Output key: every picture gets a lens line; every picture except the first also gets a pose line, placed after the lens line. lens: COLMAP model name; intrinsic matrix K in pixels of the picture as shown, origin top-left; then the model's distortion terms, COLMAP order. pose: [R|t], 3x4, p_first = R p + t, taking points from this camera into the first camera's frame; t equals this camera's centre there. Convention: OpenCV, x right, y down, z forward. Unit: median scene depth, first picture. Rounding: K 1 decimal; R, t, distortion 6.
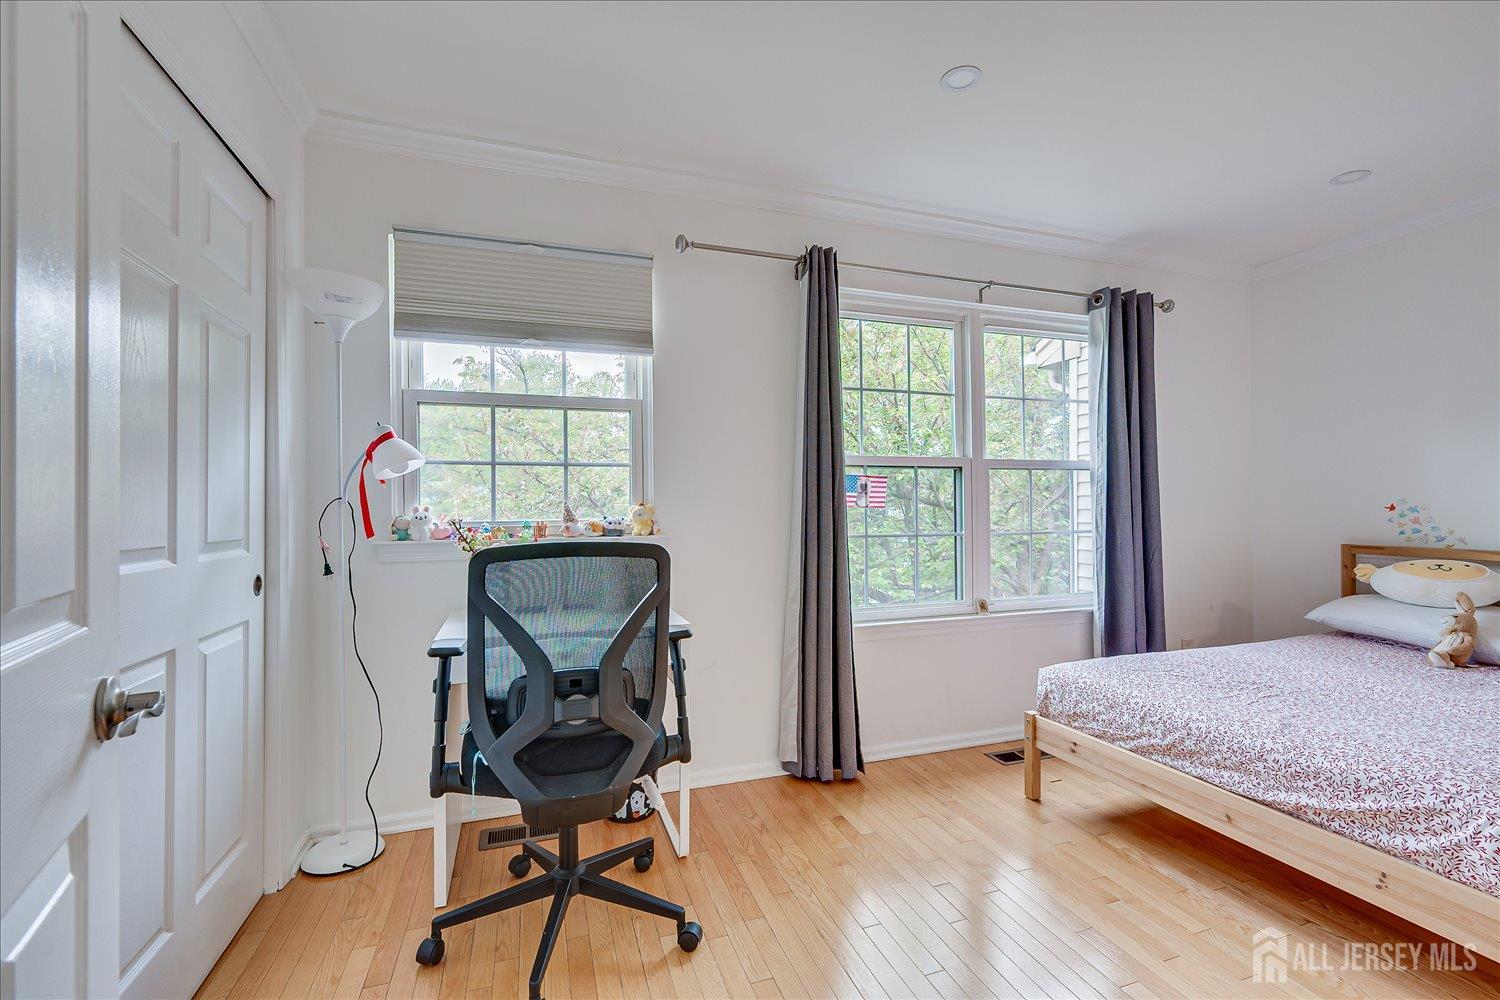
lens RADIAL K [[651.7, 0, 757.6], [0, 651.7, 503.8], [0, 0, 1]] dist [0.001437, -0.000729]
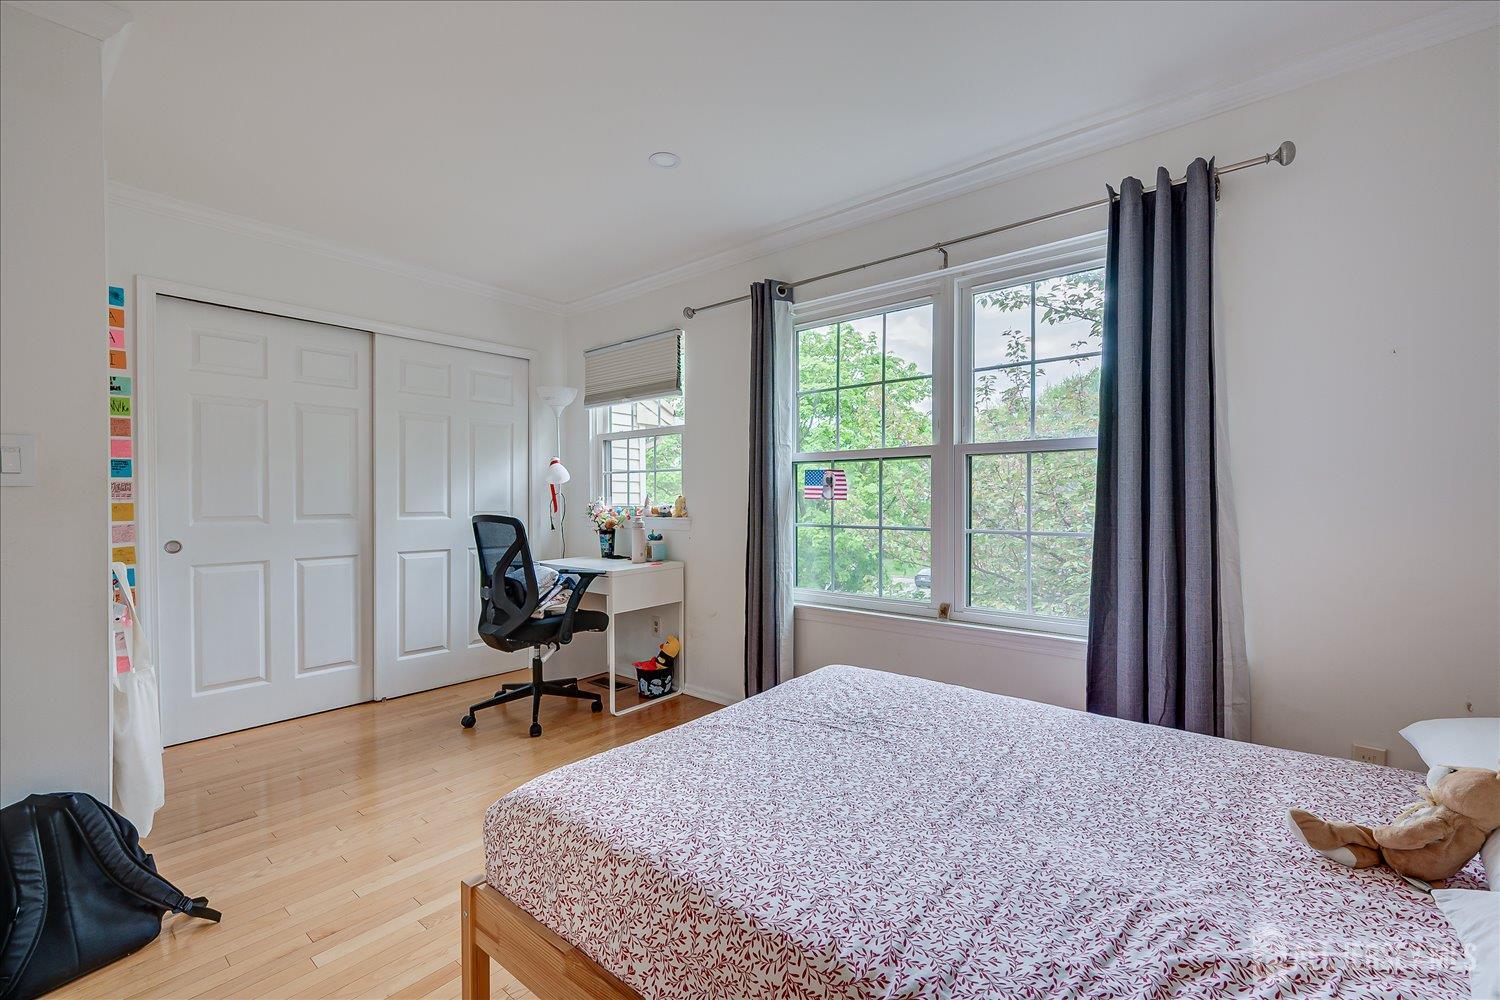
lens RADIAL K [[651.7, 0, 757.6], [0, 651.7, 503.8], [0, 0, 1]] dist [0.001437, -0.000729]
pose [[0.510257, 0.011600, -0.859944, 1.028788], [0.001724, 0.999893, 0.014510, -0.002976], [0.860020, -0.008887, 0.510183, 0.347706]]
